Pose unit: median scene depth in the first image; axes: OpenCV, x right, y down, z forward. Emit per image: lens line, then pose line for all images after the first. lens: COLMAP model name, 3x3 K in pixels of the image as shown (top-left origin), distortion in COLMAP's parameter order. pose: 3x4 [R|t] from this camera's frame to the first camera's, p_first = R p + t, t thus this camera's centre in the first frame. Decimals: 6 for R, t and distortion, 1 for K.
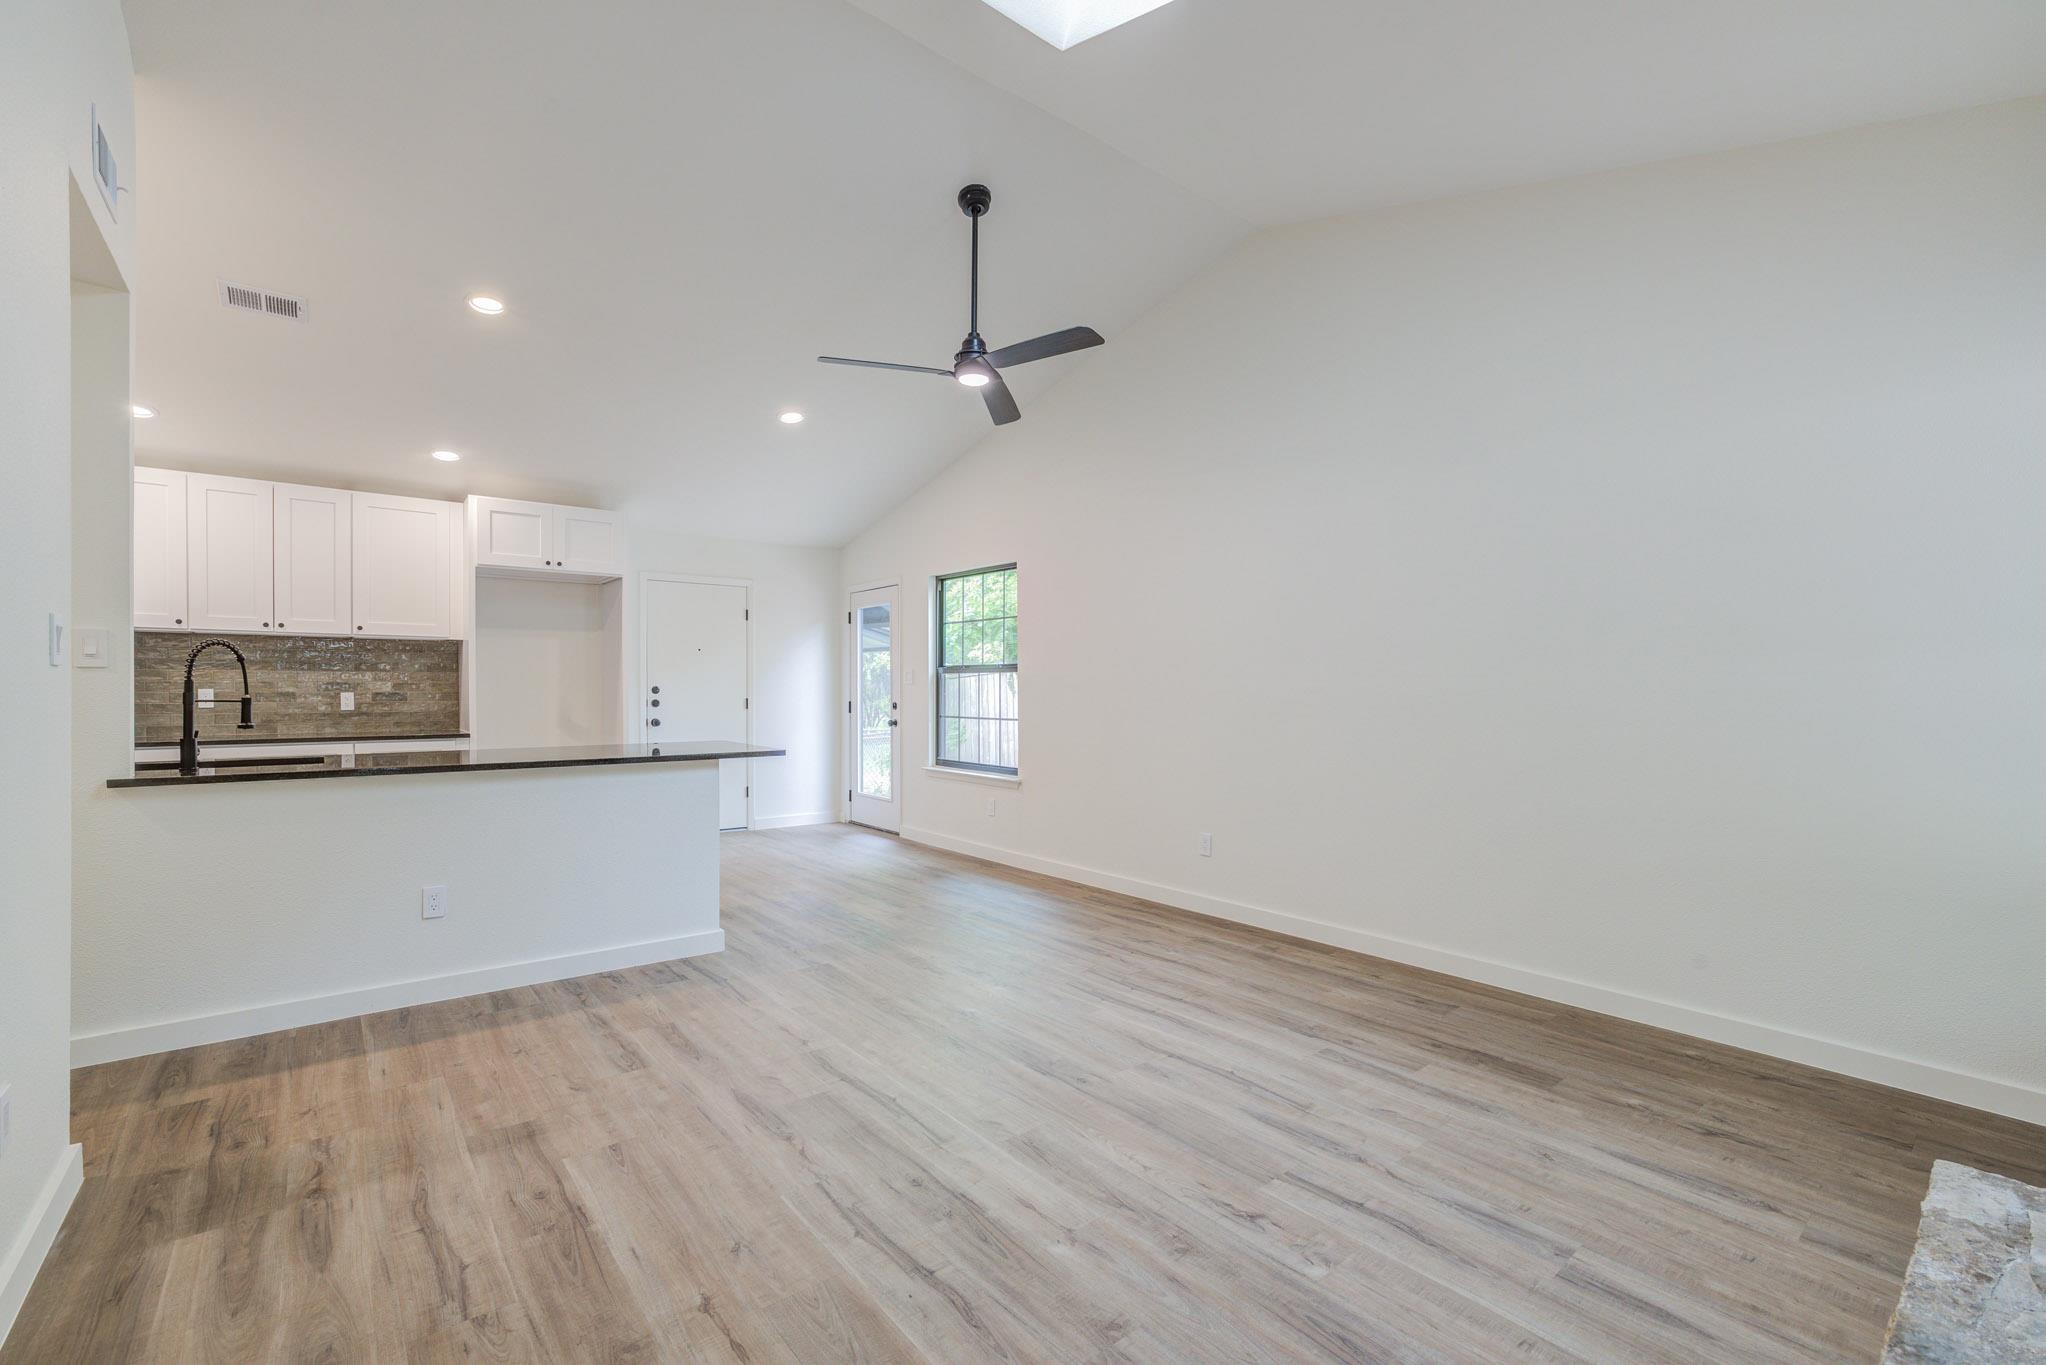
lens RADIAL K [[880.7, 0, 1016.1], [0, 880.7, 689.6], [0, 0, 1]] dist [-0.047667, 0.018258]
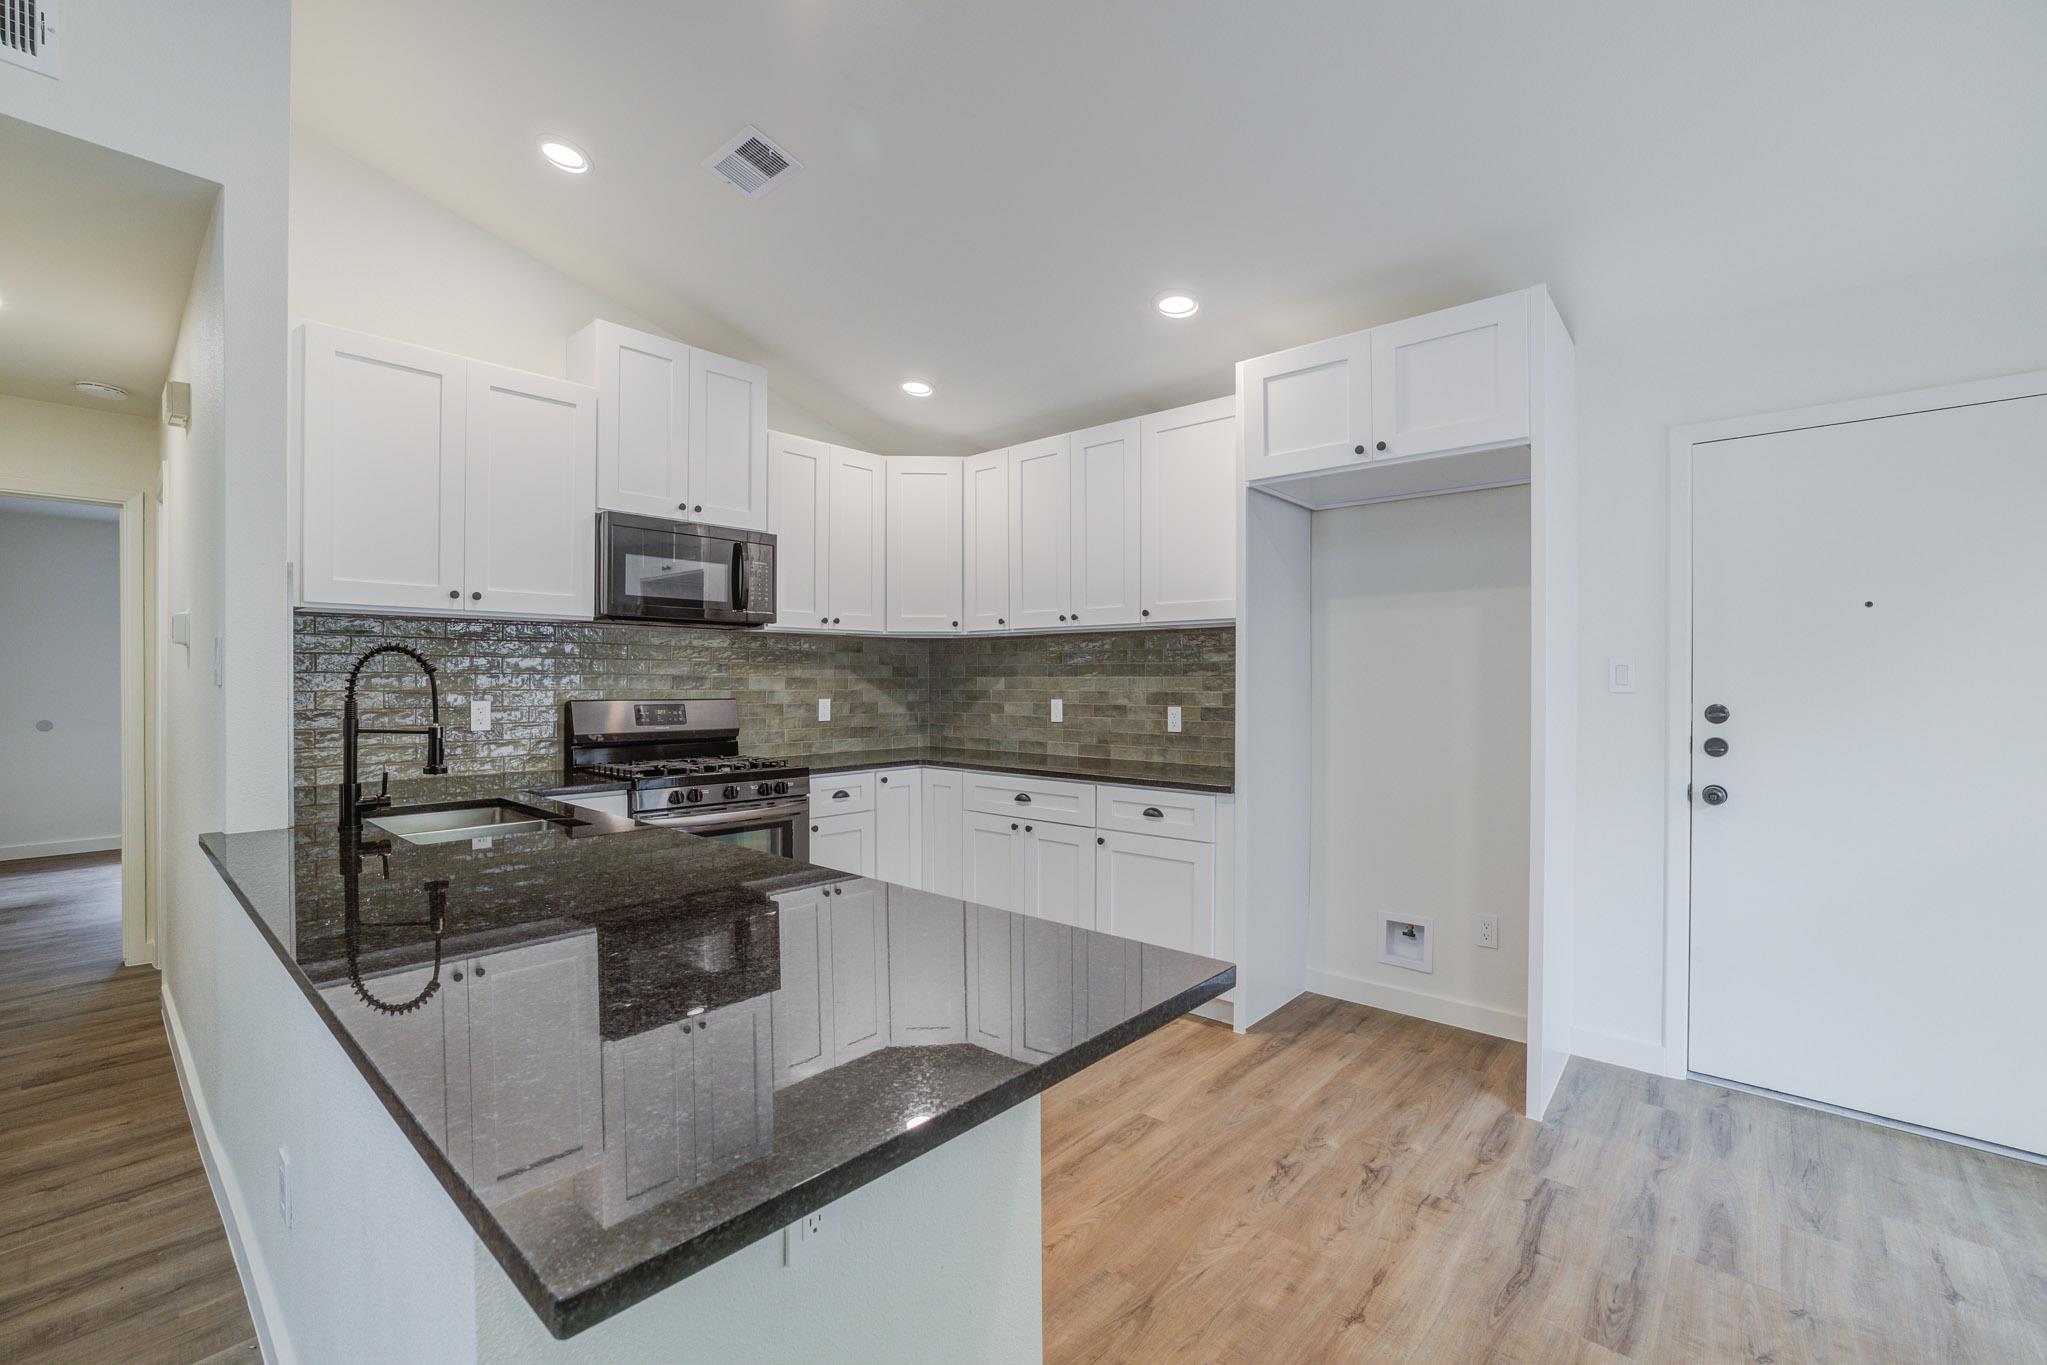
lens RADIAL K [[872.6, 0, 1017.0], [0, 872.6, 685.4], [0, 0, 1]] dist [-0.048028, 0.017493]
pose [[0.158216, 0.002060, -0.987402, -0.168097], [-0.003342, 0.999993, 0.001551, -0.026355], [0.987399, 0.003055, 0.158222, 1.347344]]
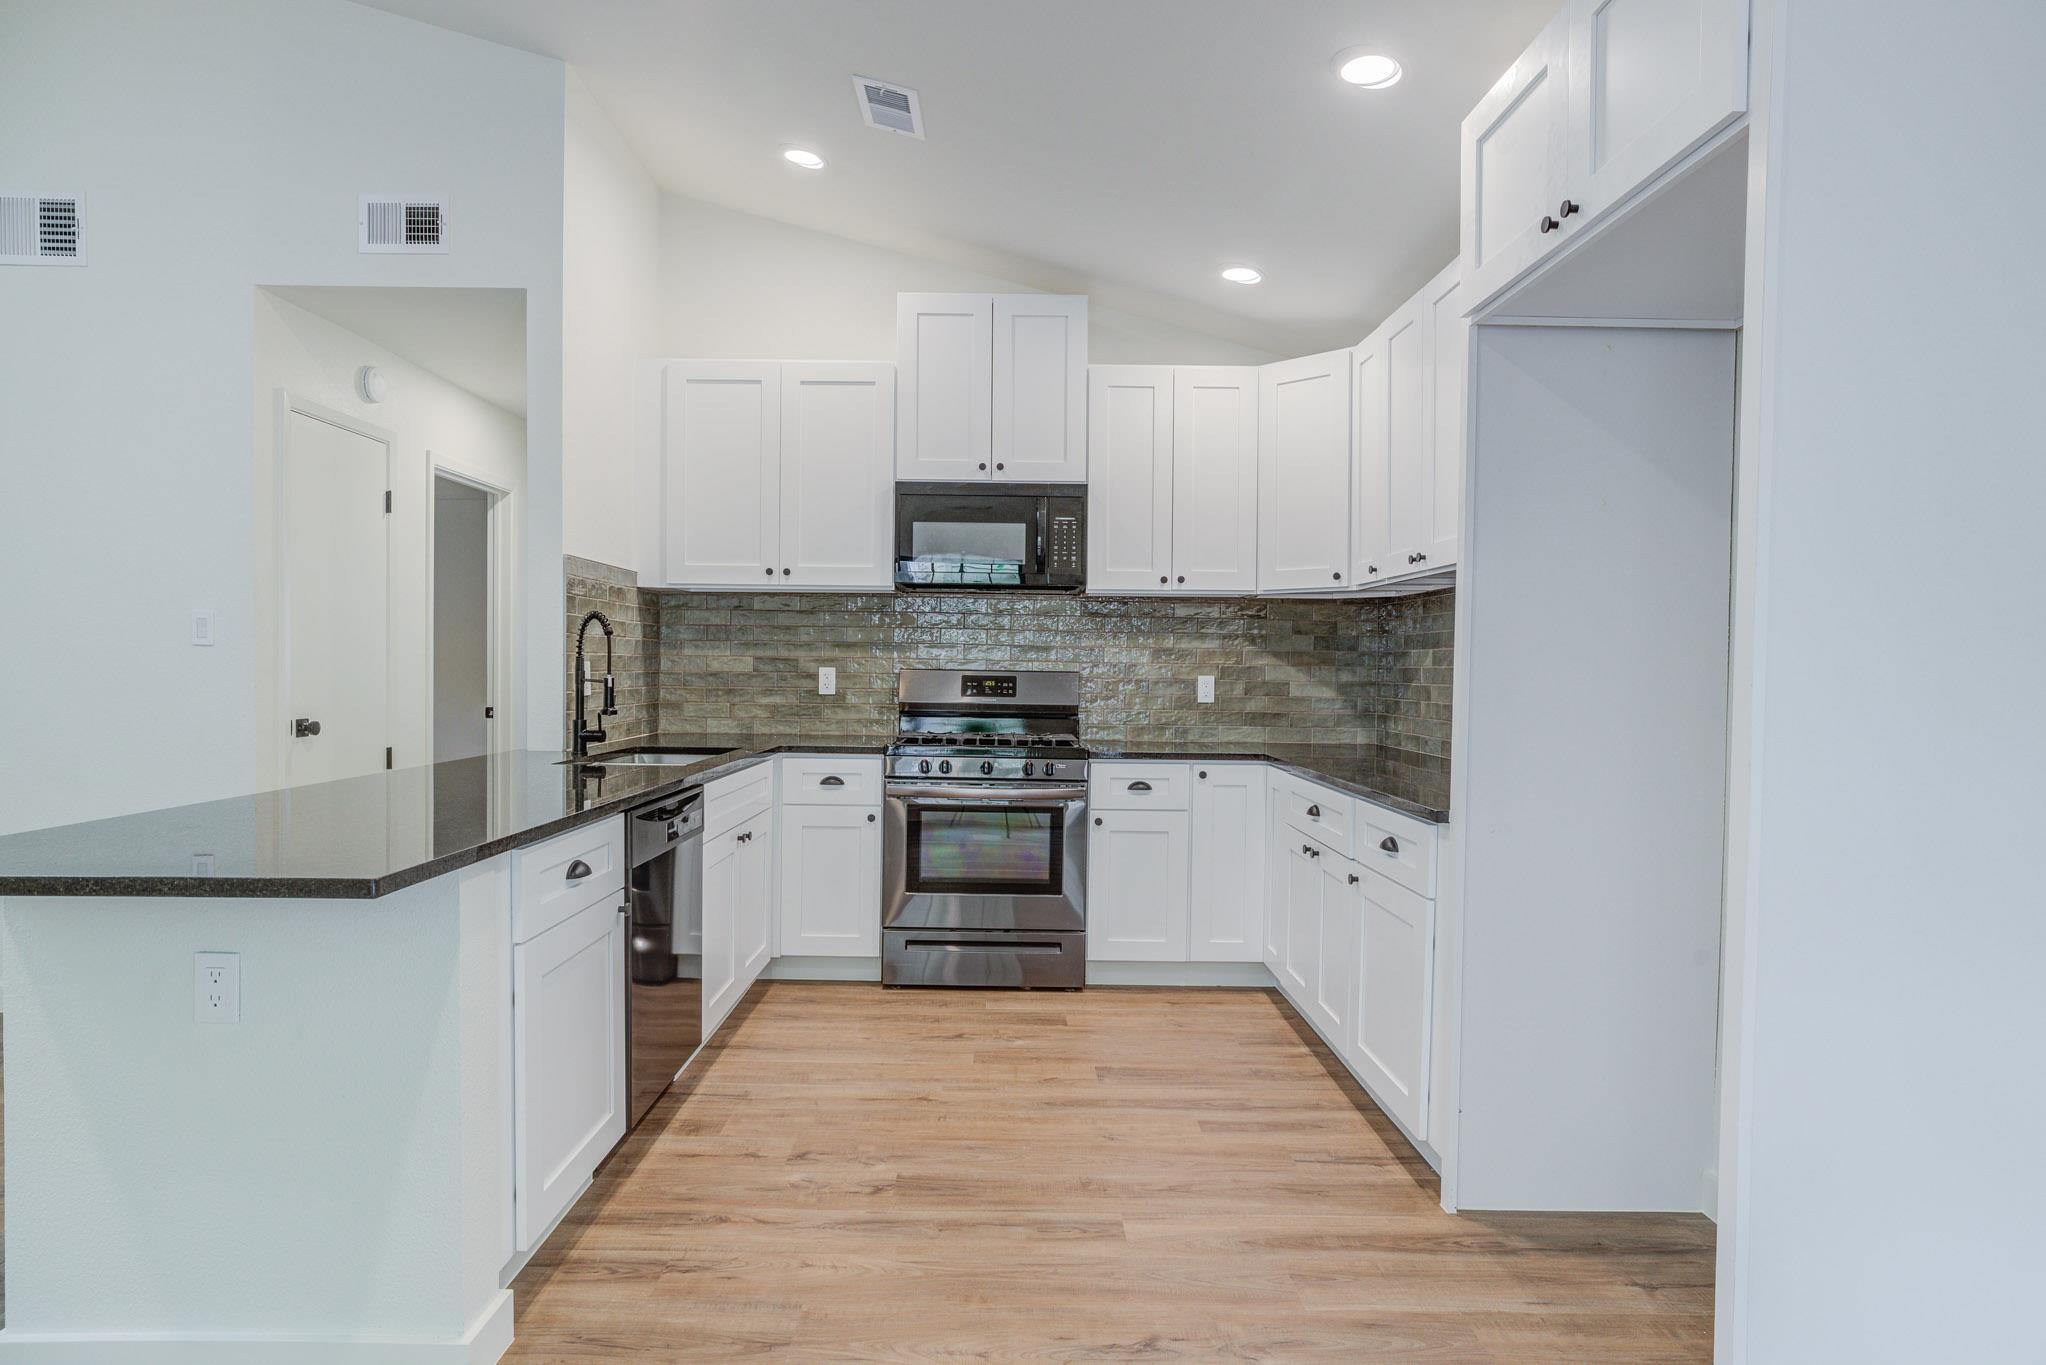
lens RADIAL K [[1108.0, 0, 1014.5], [0, 1108.0, 686.7], [0, 0, 1]] dist [-0.036600, 0.030335]
pose [[-0.624375, 0.003638, -0.781116, -0.302837], [-0.017004, 0.999689, 0.018248, -0.008833], [0.780939, 0.024676, -0.624119, 1.990451]]
